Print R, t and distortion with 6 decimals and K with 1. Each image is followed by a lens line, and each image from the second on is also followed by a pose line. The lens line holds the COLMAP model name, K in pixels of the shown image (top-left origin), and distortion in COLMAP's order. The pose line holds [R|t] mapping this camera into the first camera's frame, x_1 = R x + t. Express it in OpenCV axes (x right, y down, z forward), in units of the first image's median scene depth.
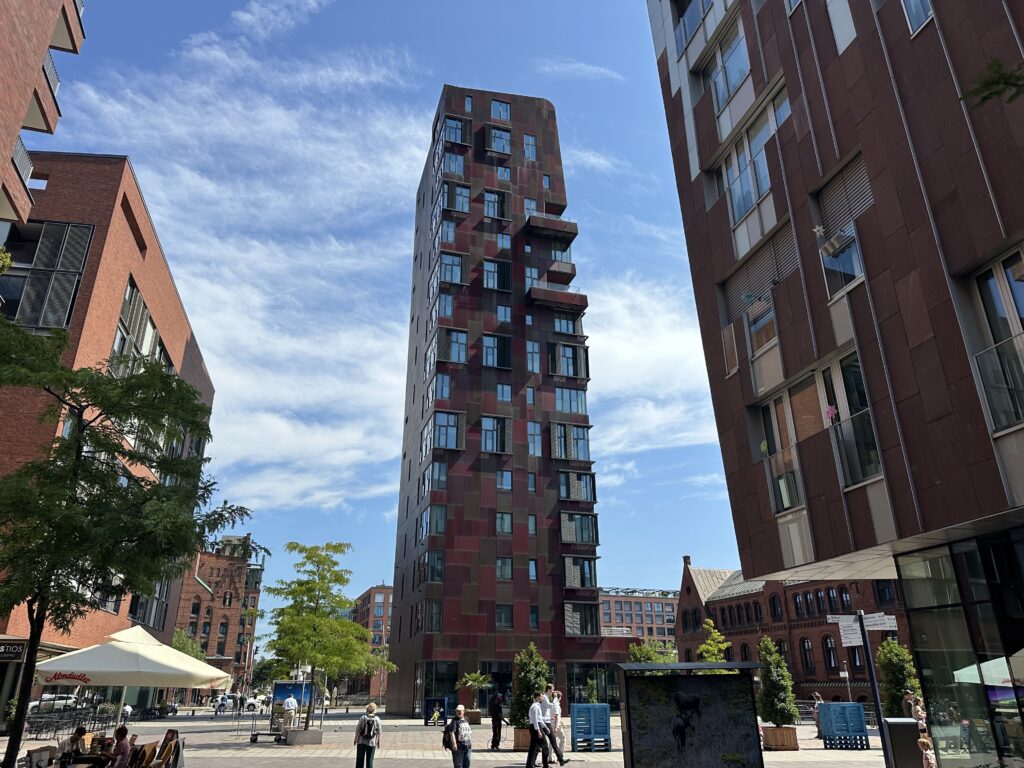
lens RADIAL K [[719.0, 0, 520.1], [0, 719.0, 387.6], [0, 0, 1]] dist [0.055437, -0.065404]
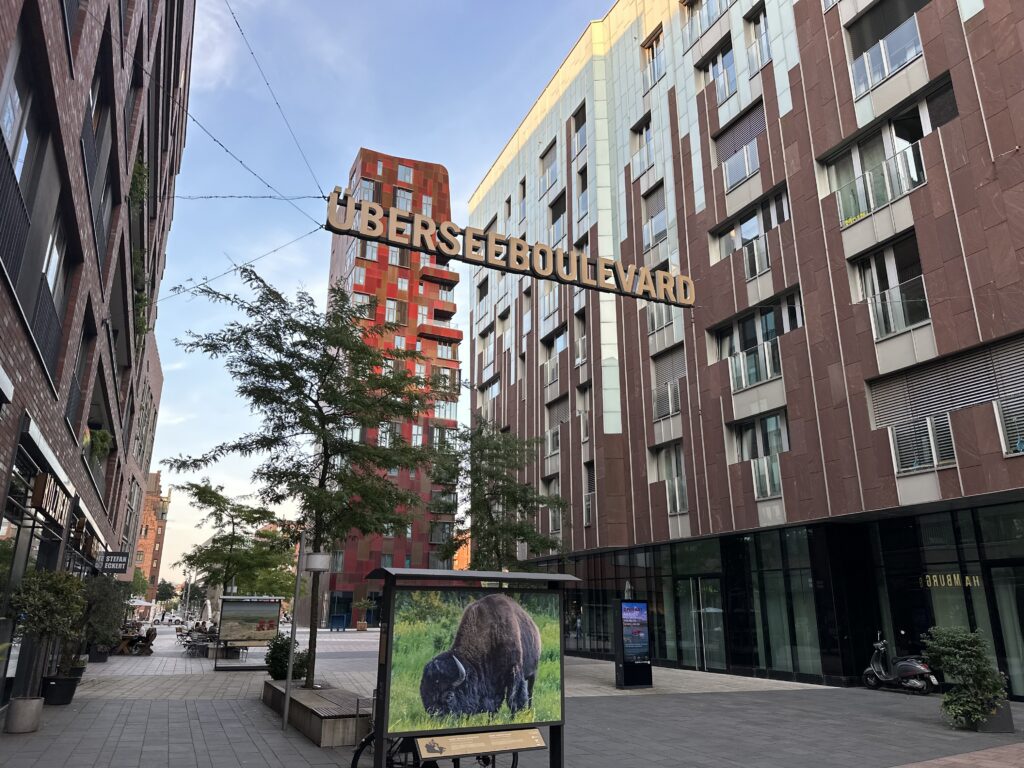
lens RADIAL K [[719.0, 0, 518.7], [0, 719.0, 397.5], [0, 0, 1]] dist [0.055437, -0.065404]
pose [[0.989577, 0.052650, 0.134037, 0.022526], [-0.066615, 0.992558, 0.101934, -0.149998], [-0.127673, -0.109800, 0.985720, -0.363096]]
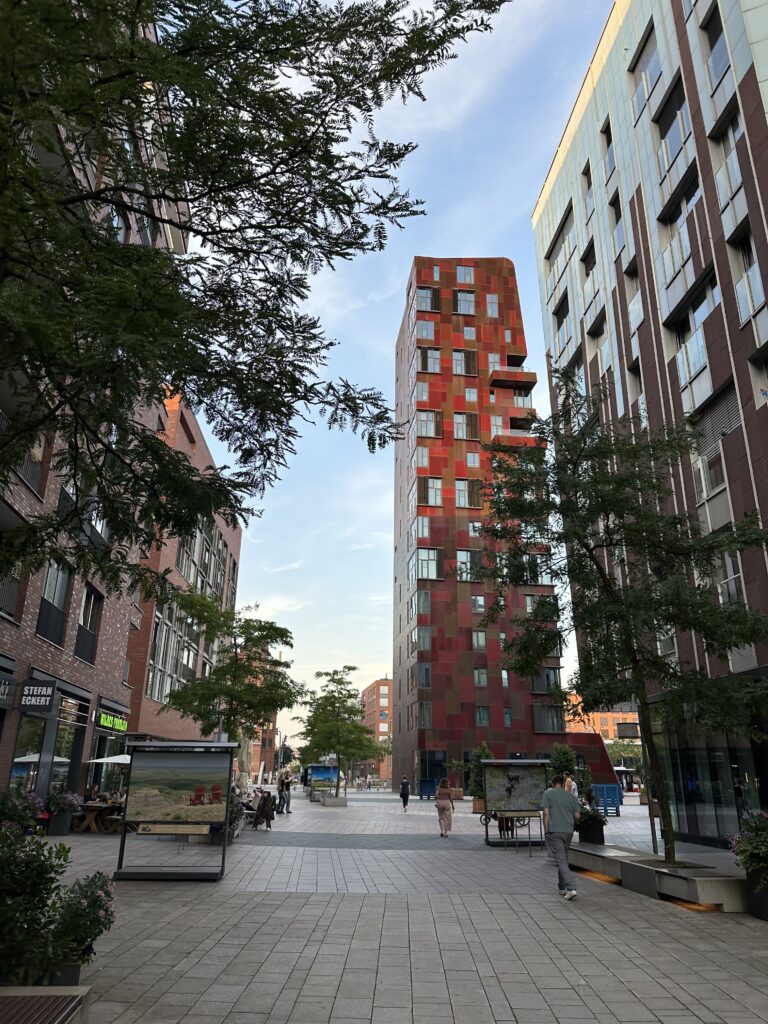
lens RADIAL K [[719.0, 0, 384.4], [0, 719.0, 522.6], [0, 0, 1]] dist [0.055437, -0.065404]
pose [[0.983073, -0.040296, -0.178726, 0.039992], [0.050711, 0.997247, 0.054095, -0.070578], [0.176054, -0.062243, 0.982411, -0.174783]]
